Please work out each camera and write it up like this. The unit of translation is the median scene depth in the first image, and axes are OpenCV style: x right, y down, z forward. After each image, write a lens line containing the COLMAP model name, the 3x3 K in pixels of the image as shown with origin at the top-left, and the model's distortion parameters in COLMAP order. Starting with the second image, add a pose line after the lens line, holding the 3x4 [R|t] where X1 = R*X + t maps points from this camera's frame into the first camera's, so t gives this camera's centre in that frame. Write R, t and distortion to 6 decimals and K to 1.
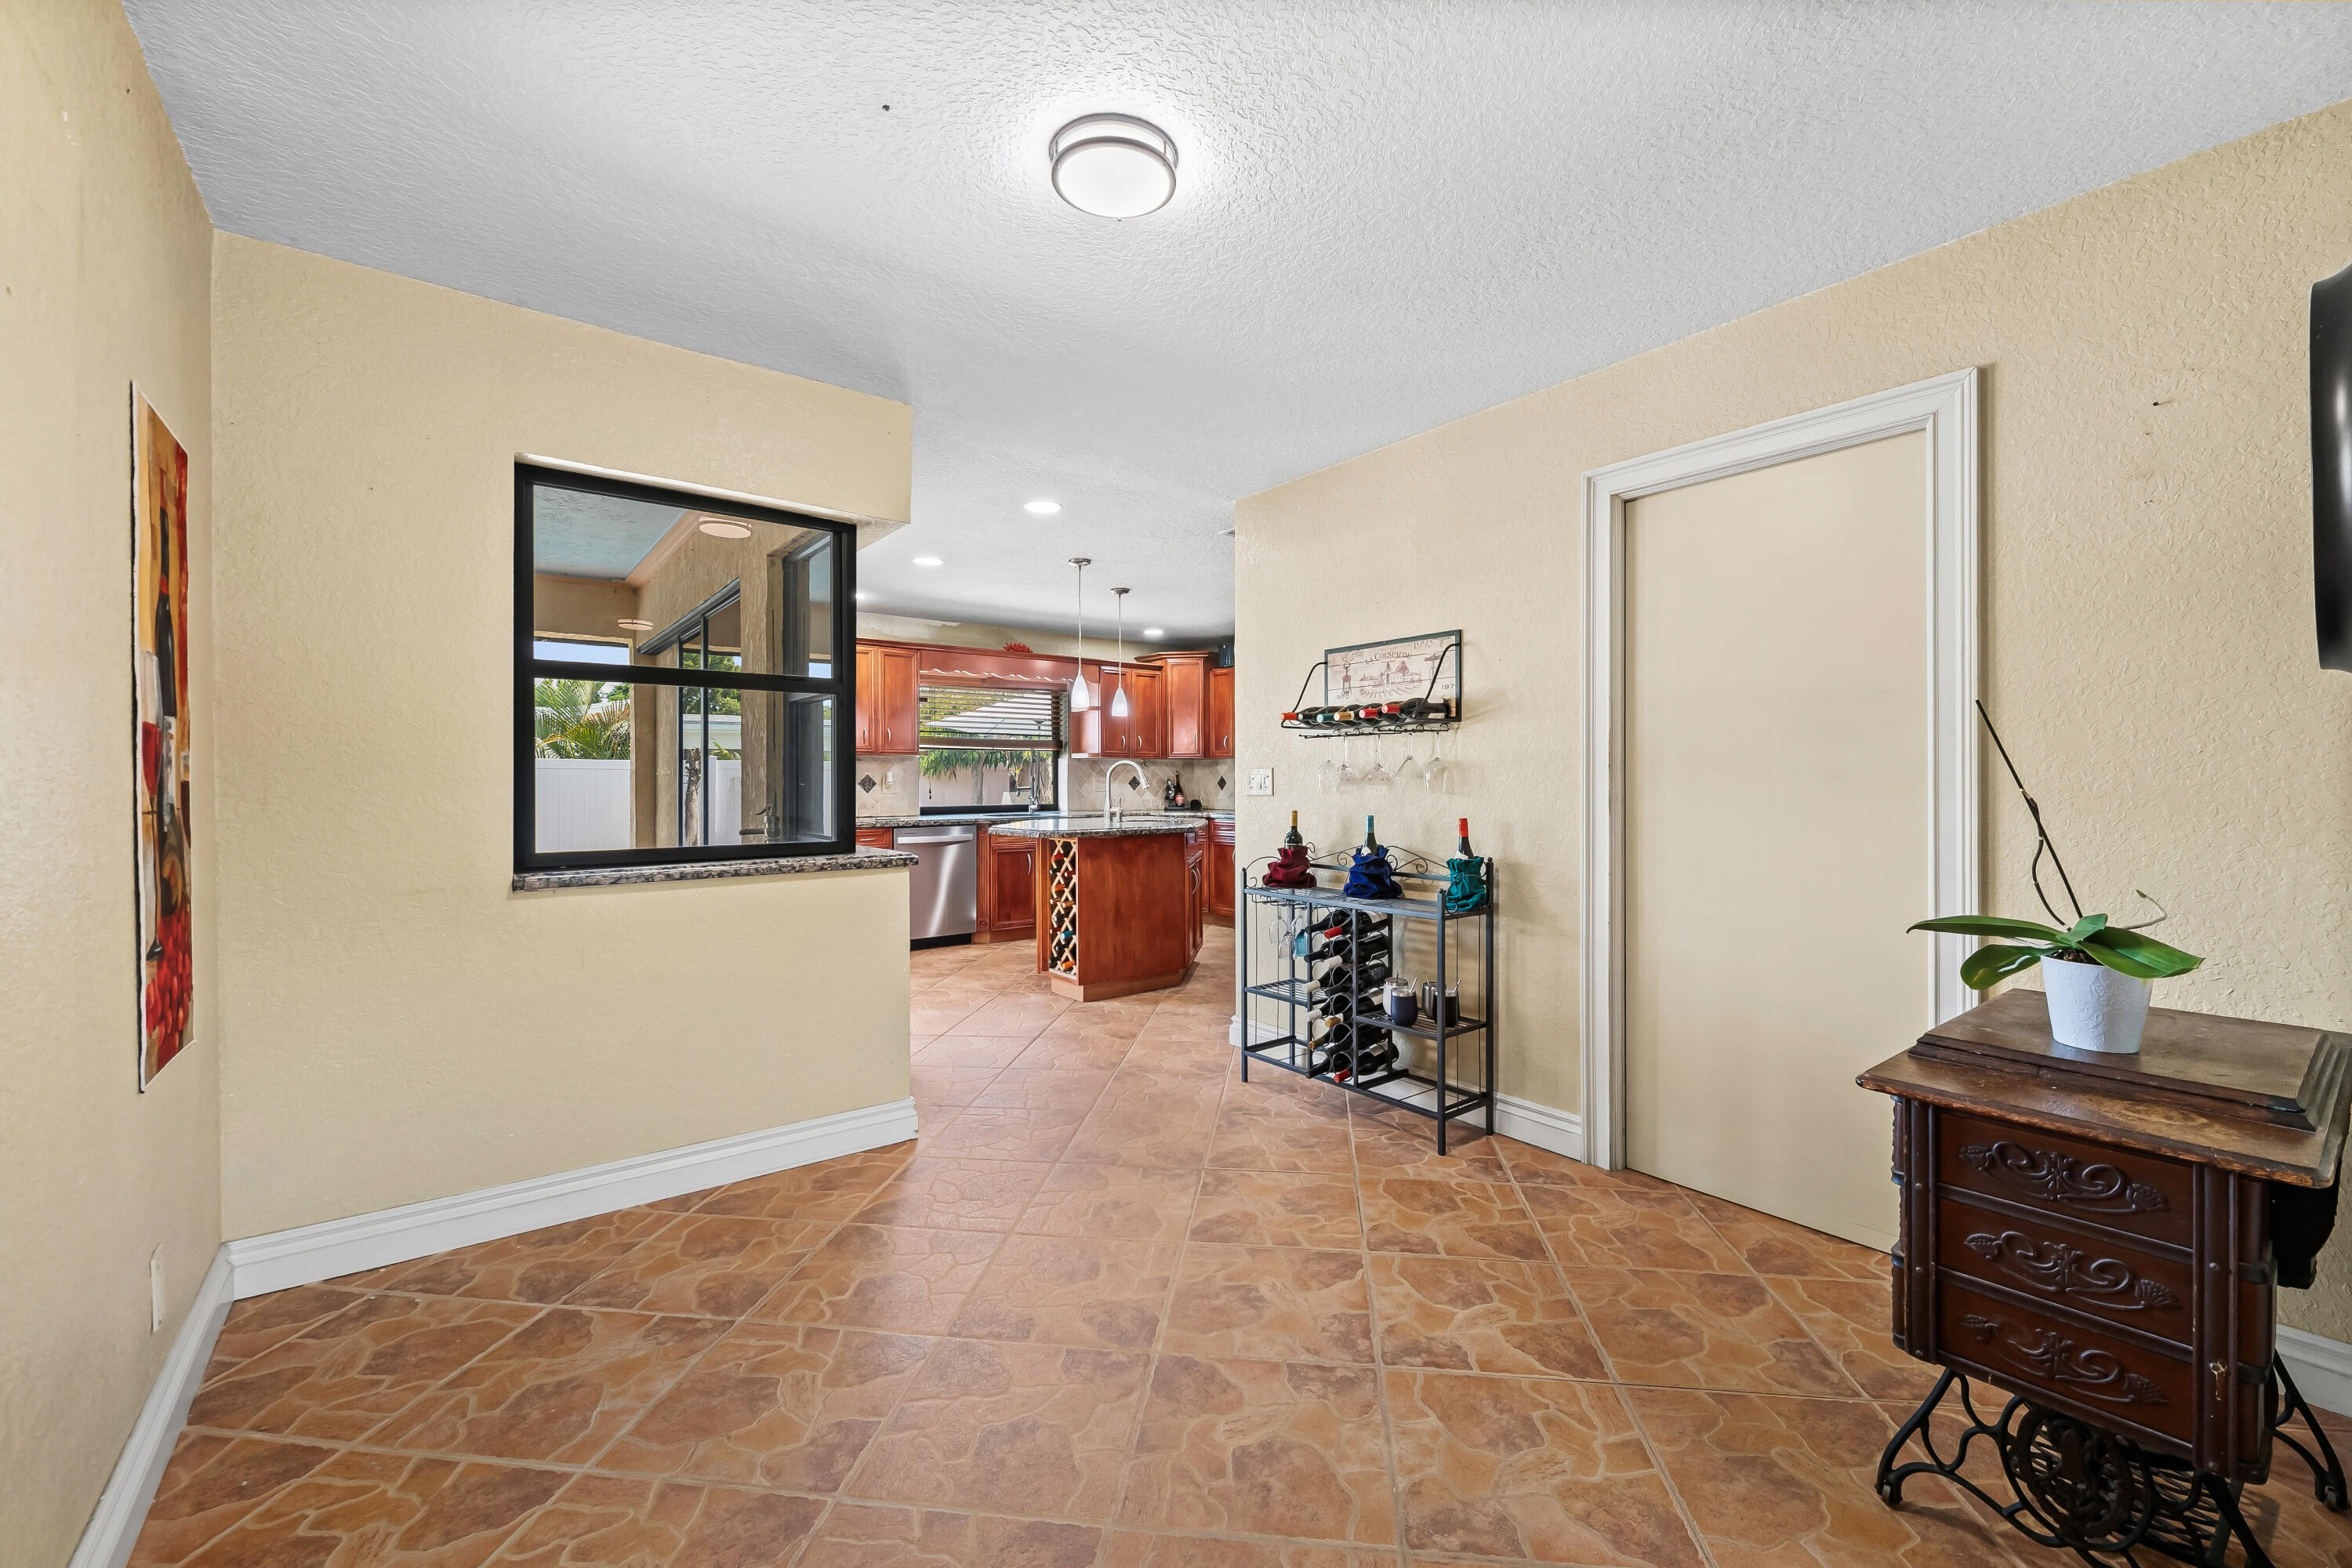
lens RADIAL K [[930.0, 0, 1176.0], [0, 930.0, 784.0], [0, 0, 1]] dist [-0.007596, -0.000256]
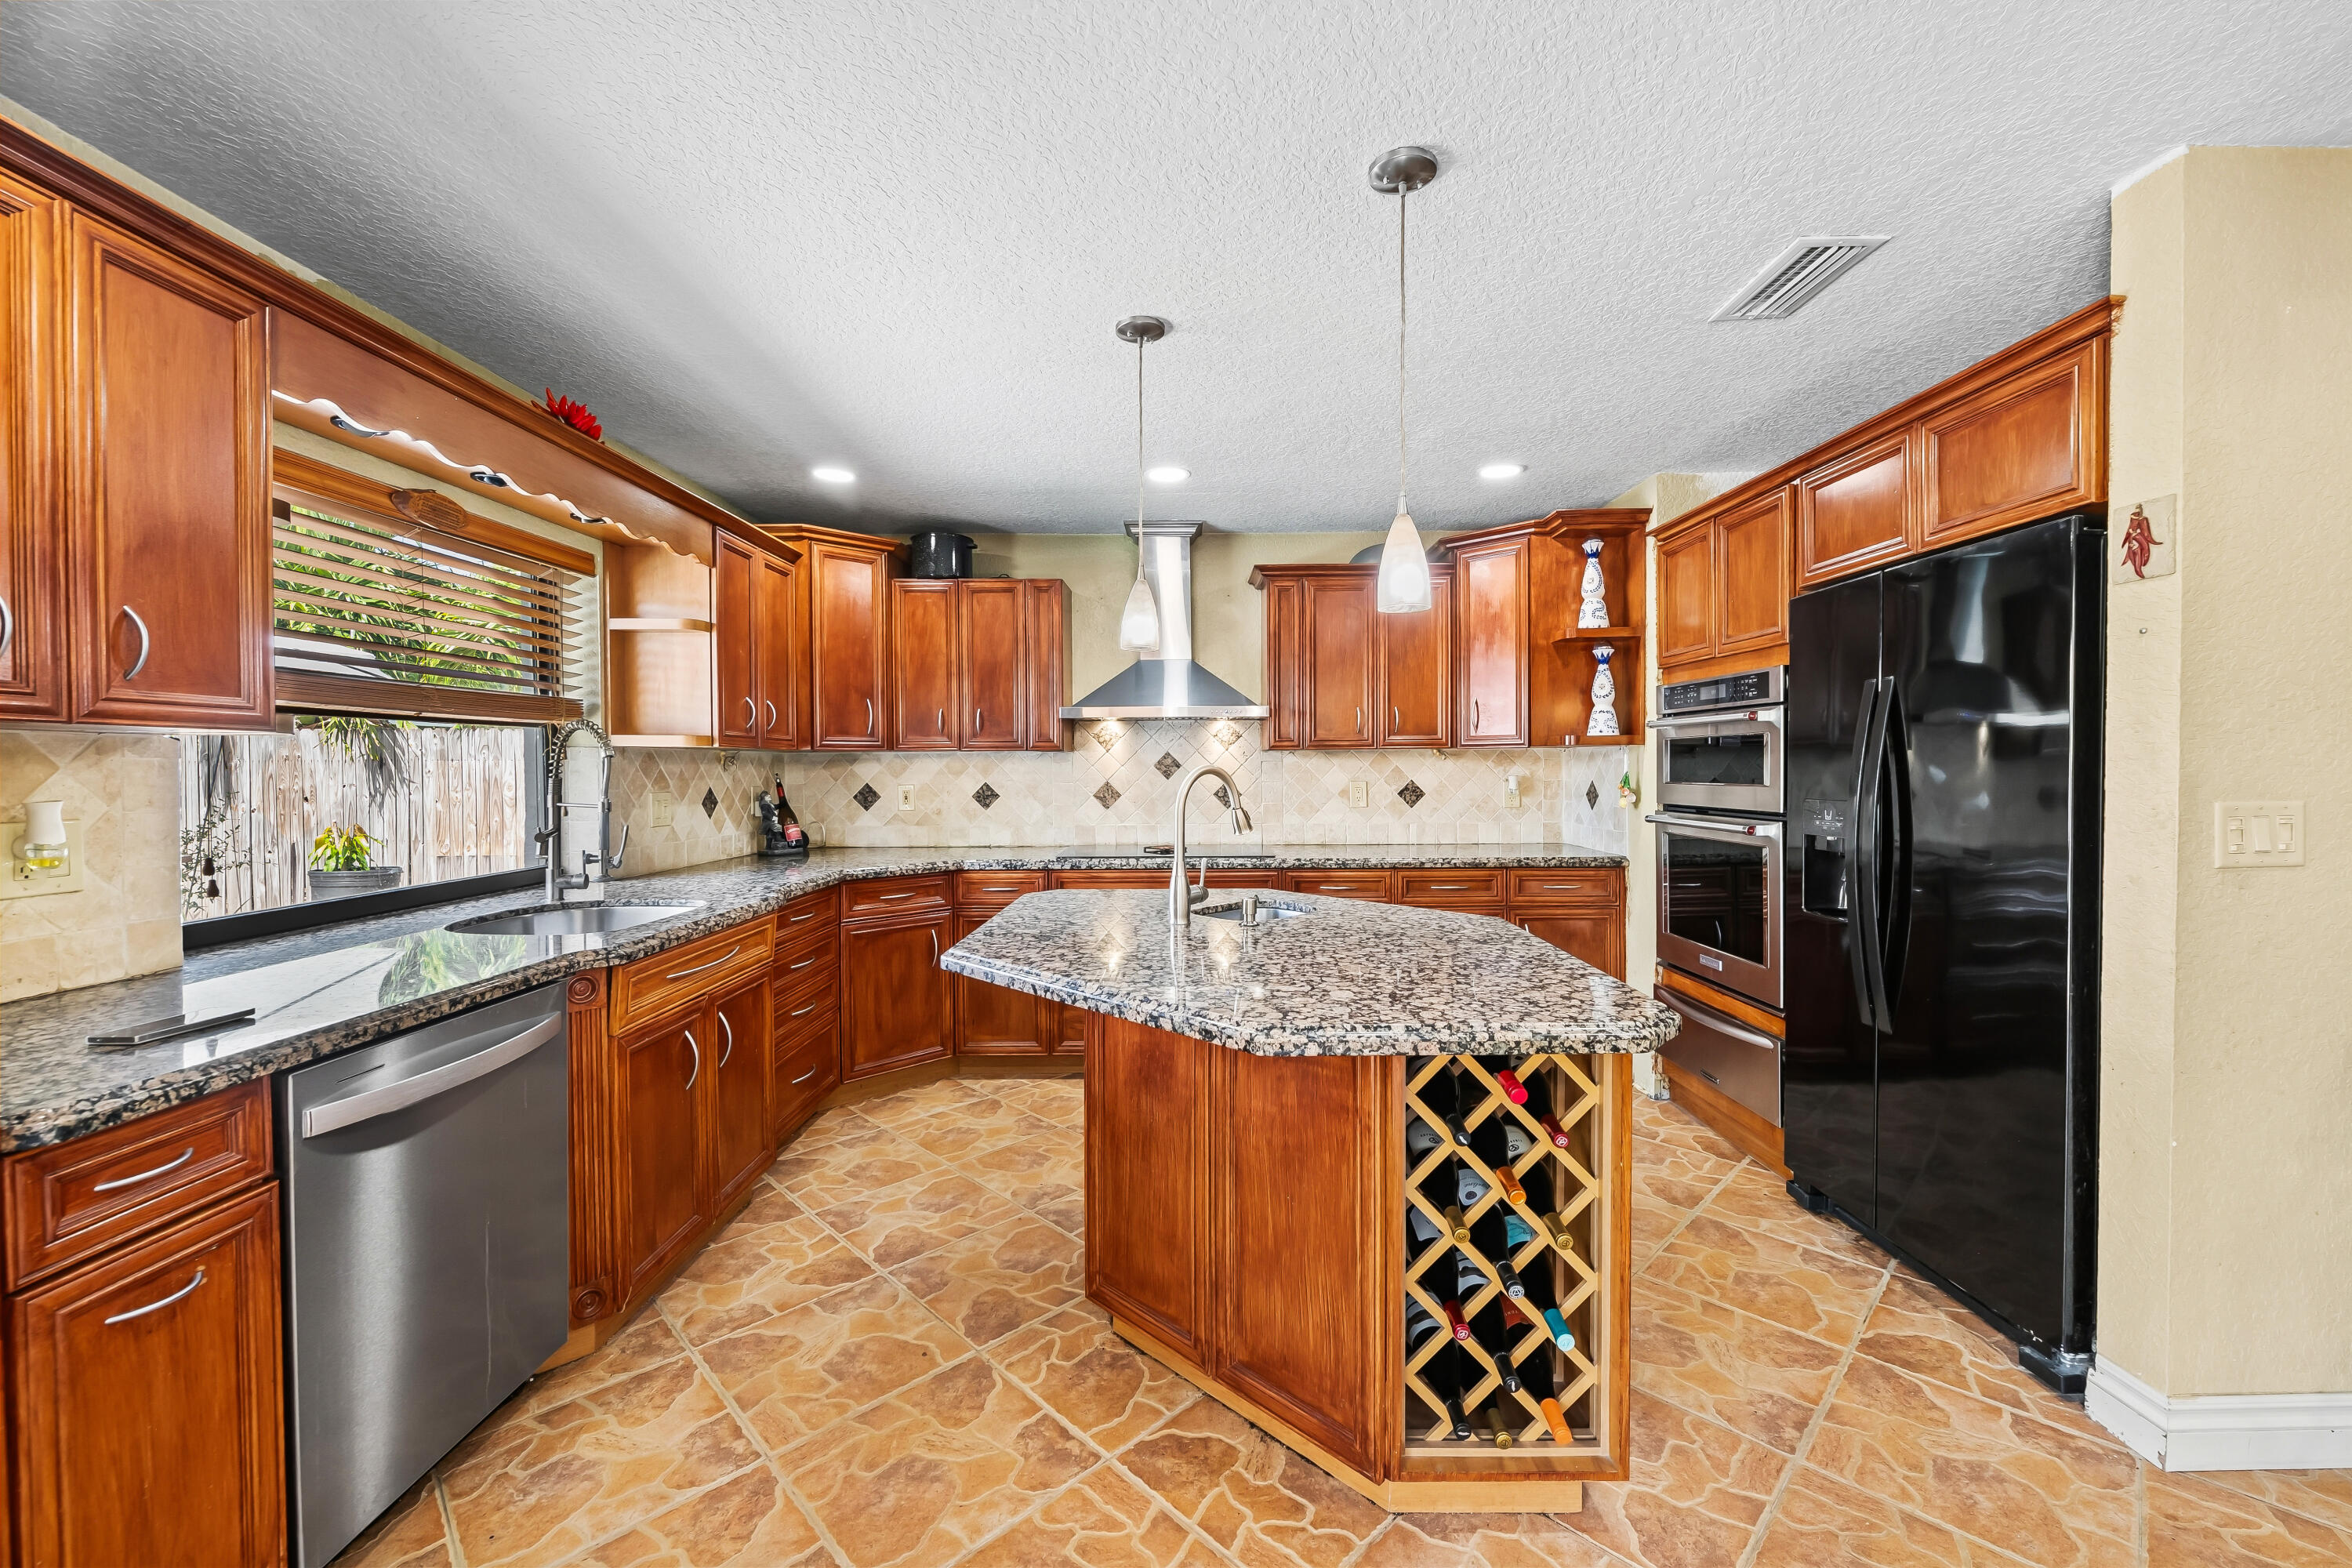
lens RADIAL K [[927.3, 0, 1179.7], [0, 927.3, 775.1], [0, 0, 1]] dist [0.000751, -0.000444]
pose [[0.621584, -0.005436, 0.783328, -0.323413], [0.000533, 0.999979, 0.006516, -0.021391], [-0.783347, -0.003633, 0.621574, 0.678025]]
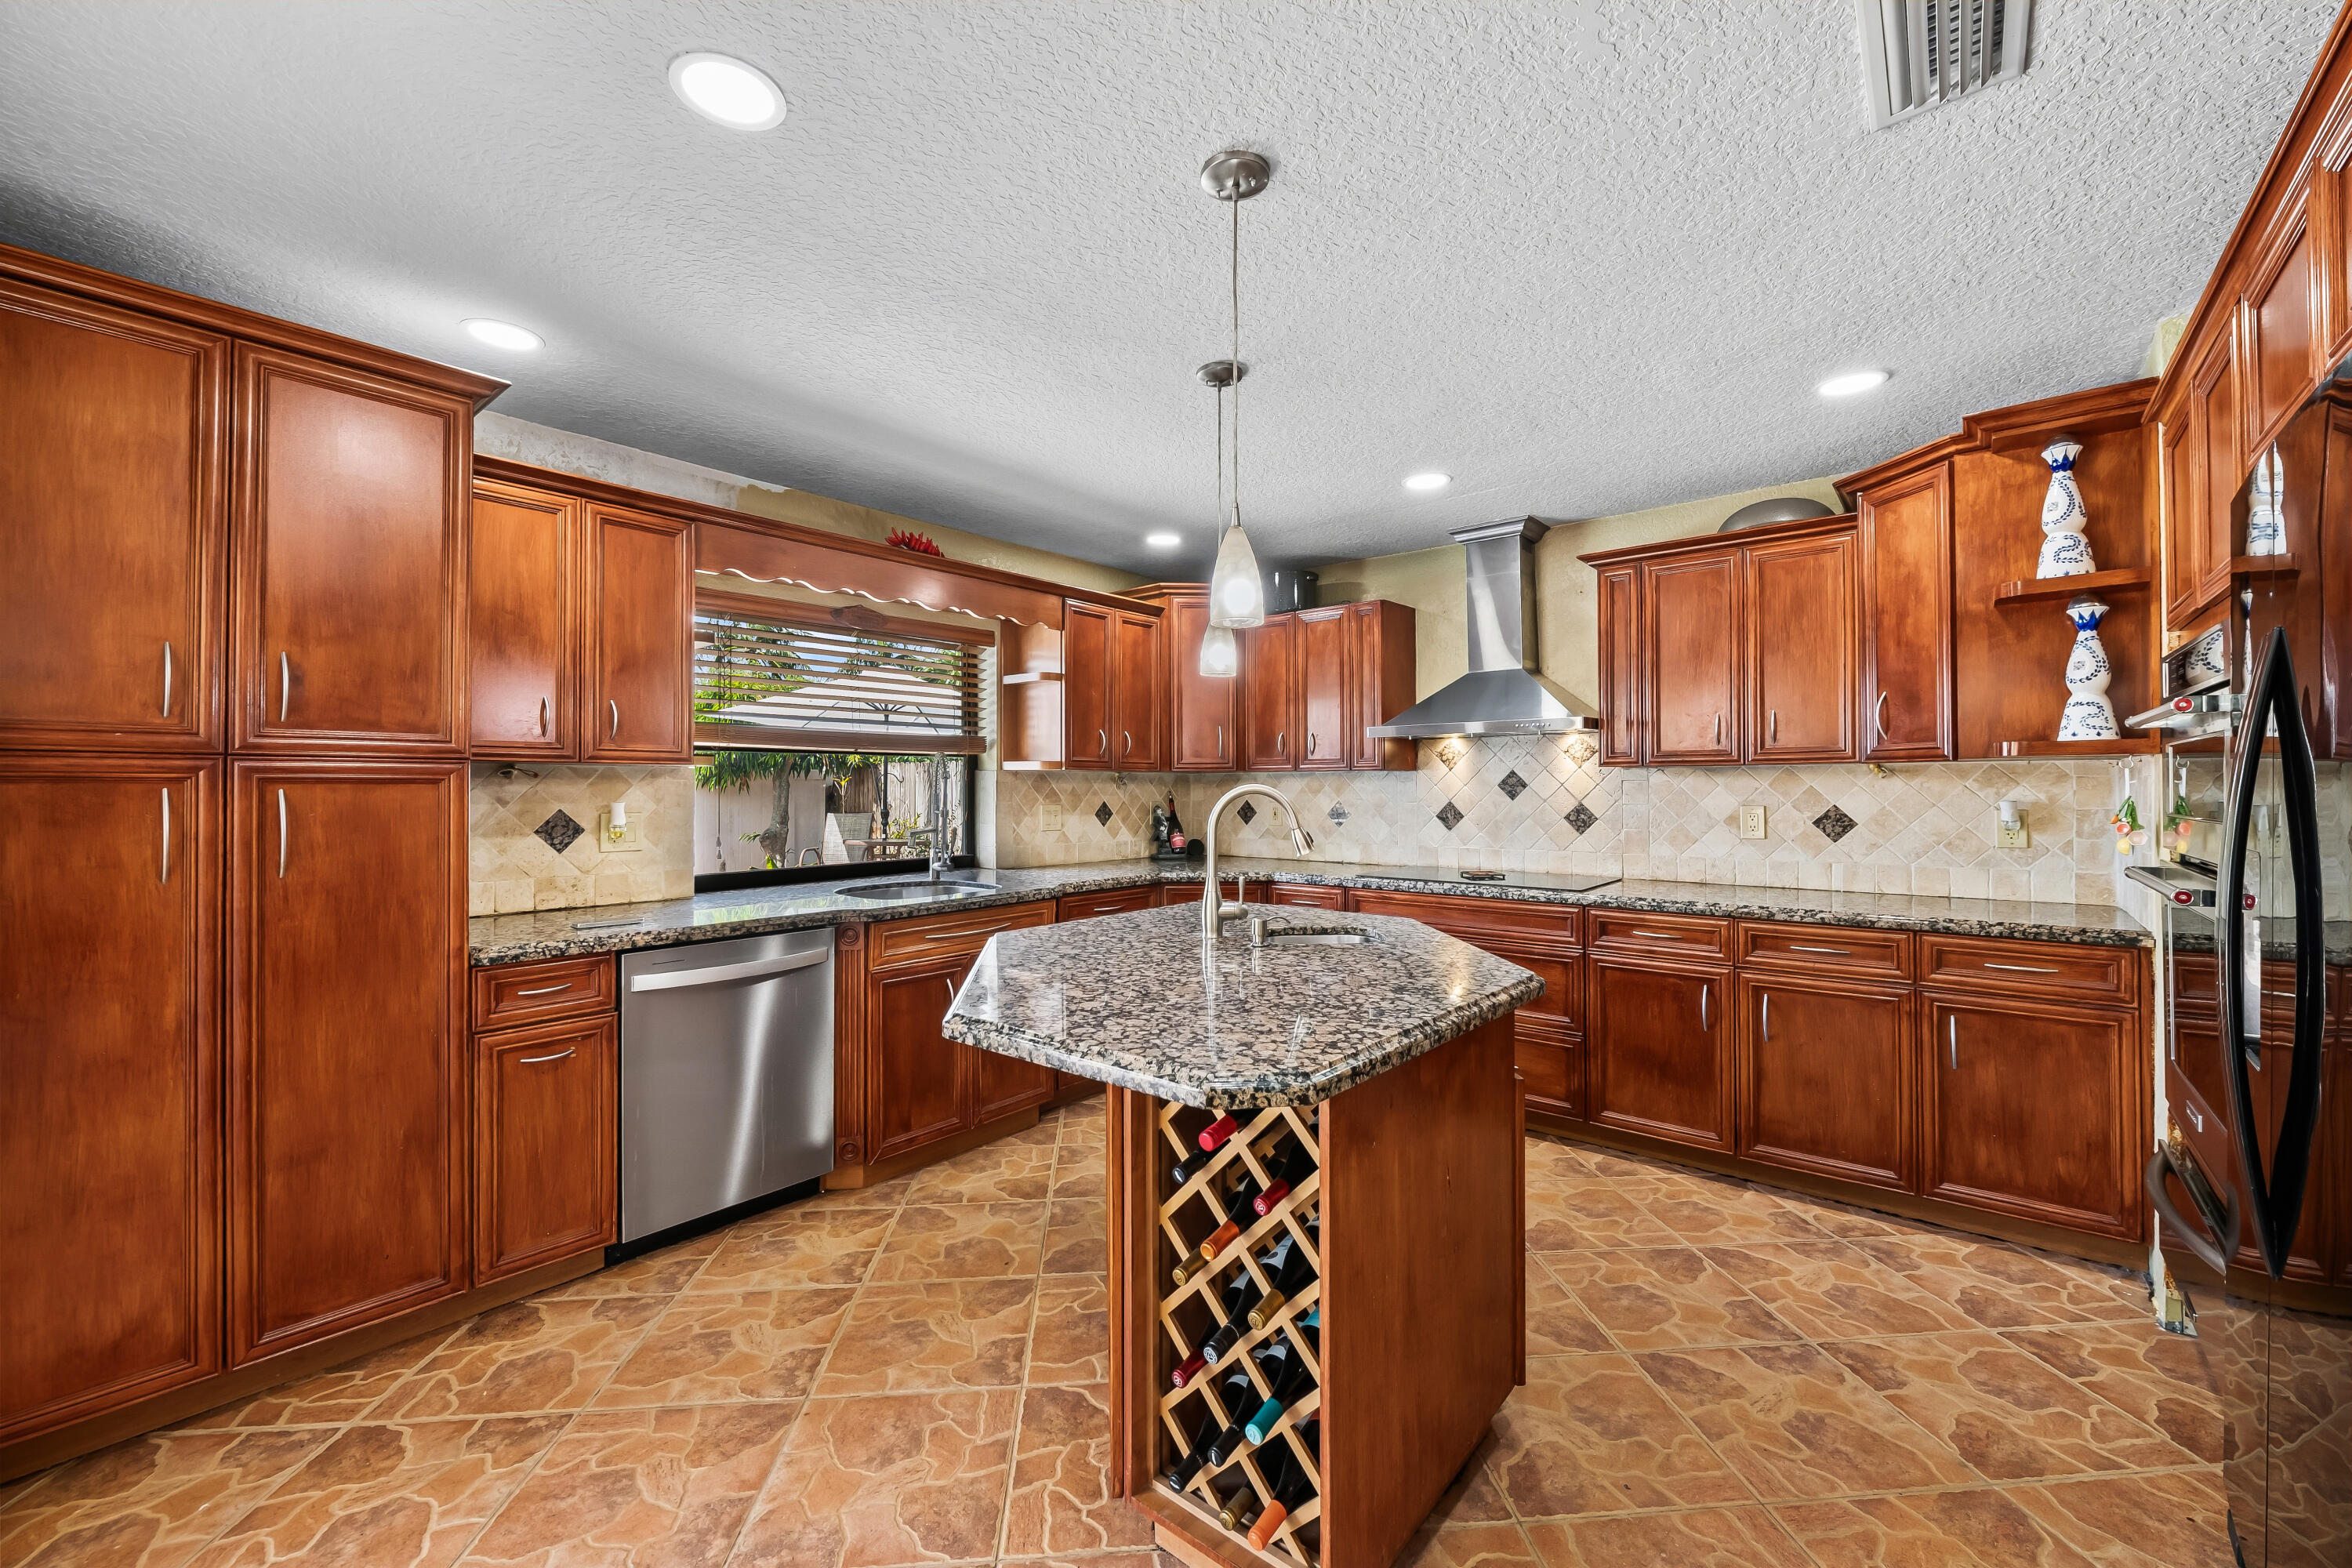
lens RADIAL K [[914.1, 0, 1178.3], [0, 914.1, 779.4], [0, 0, 1]] dist [0.001494, -0.000084]
pose [[0.975909, 0.005458, 0.218111, -0.154608], [-0.003743, 0.999959, -0.008275, -0.022018], [-0.218147, 0.007259, 0.975889, 0.557232]]
